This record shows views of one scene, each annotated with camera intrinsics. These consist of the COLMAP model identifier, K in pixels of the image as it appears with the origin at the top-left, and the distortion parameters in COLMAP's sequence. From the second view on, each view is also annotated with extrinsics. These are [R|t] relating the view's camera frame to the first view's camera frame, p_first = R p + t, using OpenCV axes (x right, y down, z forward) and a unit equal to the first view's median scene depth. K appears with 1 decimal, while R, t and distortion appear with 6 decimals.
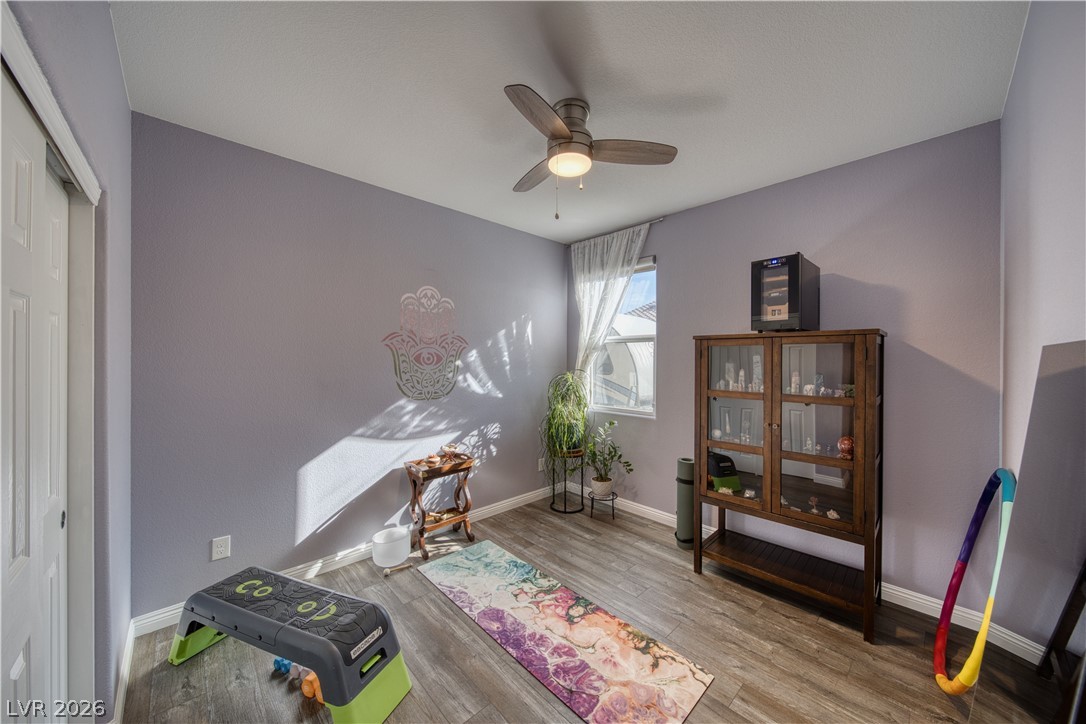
lens RADIAL K [[381.1, 0, 542.8], [0, 381.1, 360.7], [0, 0, 1]] dist [-0.006120, -0.000623]
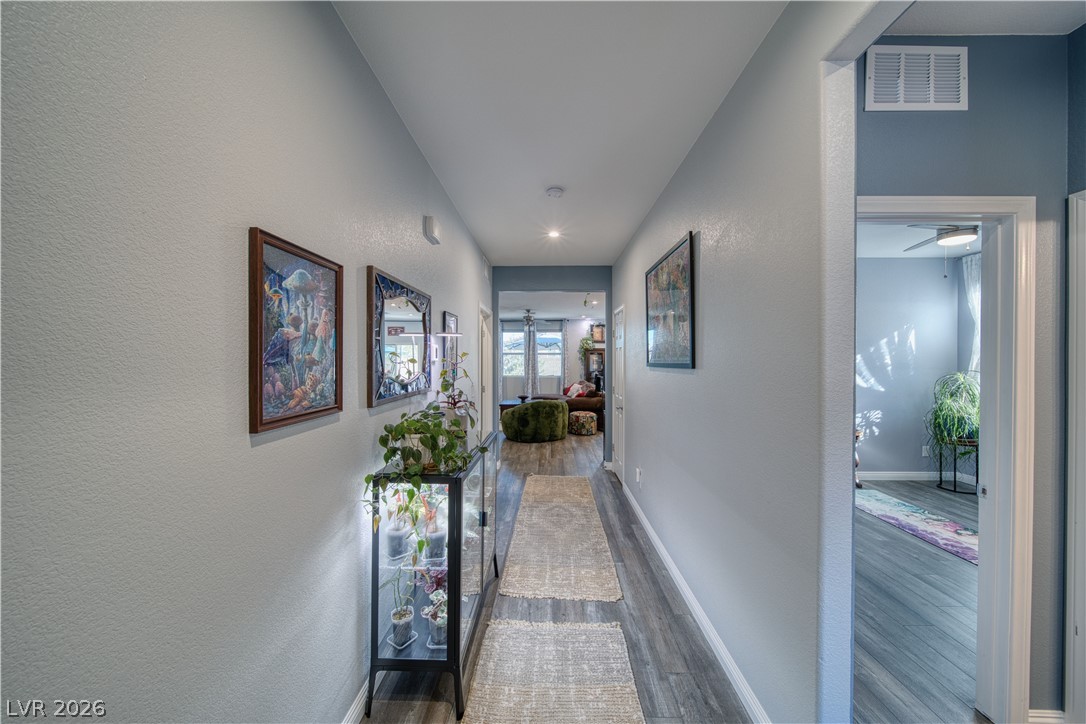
lens RADIAL K [[381.1, 0, 542.8], [0, 381.1, 360.7], [0, 0, 1]] dist [-0.006120, -0.000623]
pose [[0.714292, -0.002223, -0.699844, -0.034201], [-0.001222, 0.999989, -0.004424, 0.000494], [0.699846, 0.004015, 0.714282, -0.747046]]
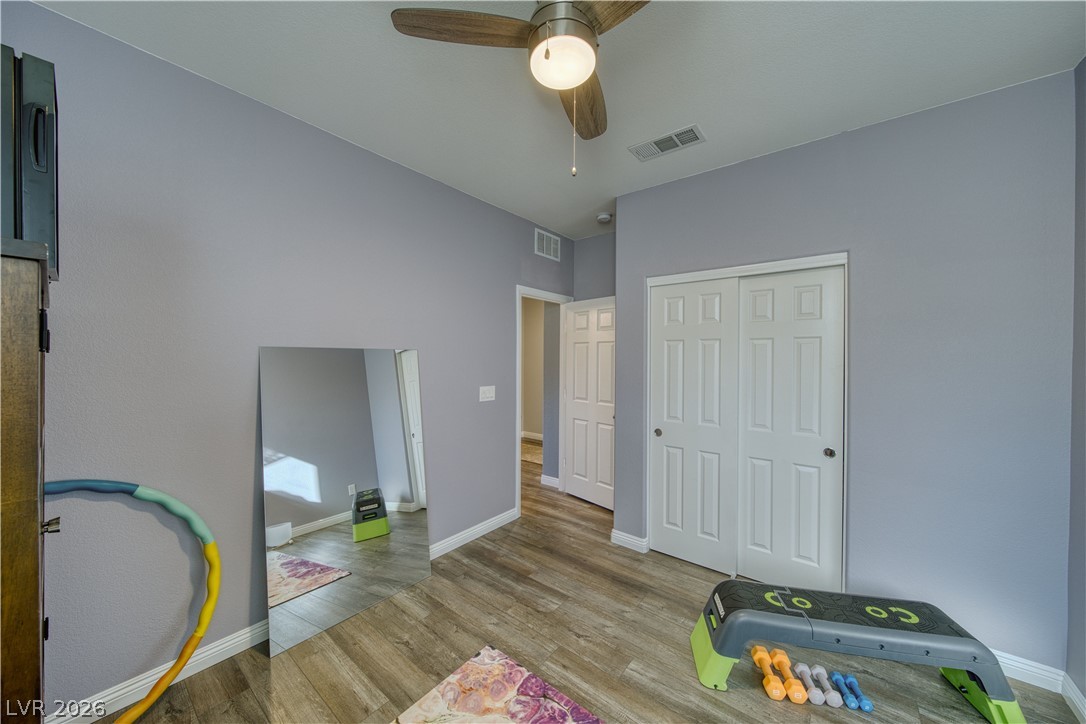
lens RADIAL K [[381.1, 0, 542.8], [0, 381.1, 360.7], [0, 0, 1]] dist [-0.006120, -0.000623]
pose [[-0.990197, -0.013203, -0.139051, 0.107441], [-0.014493, 0.999861, 0.008264, -0.001829], [0.138922, 0.010199, -0.990251, 0.926320]]
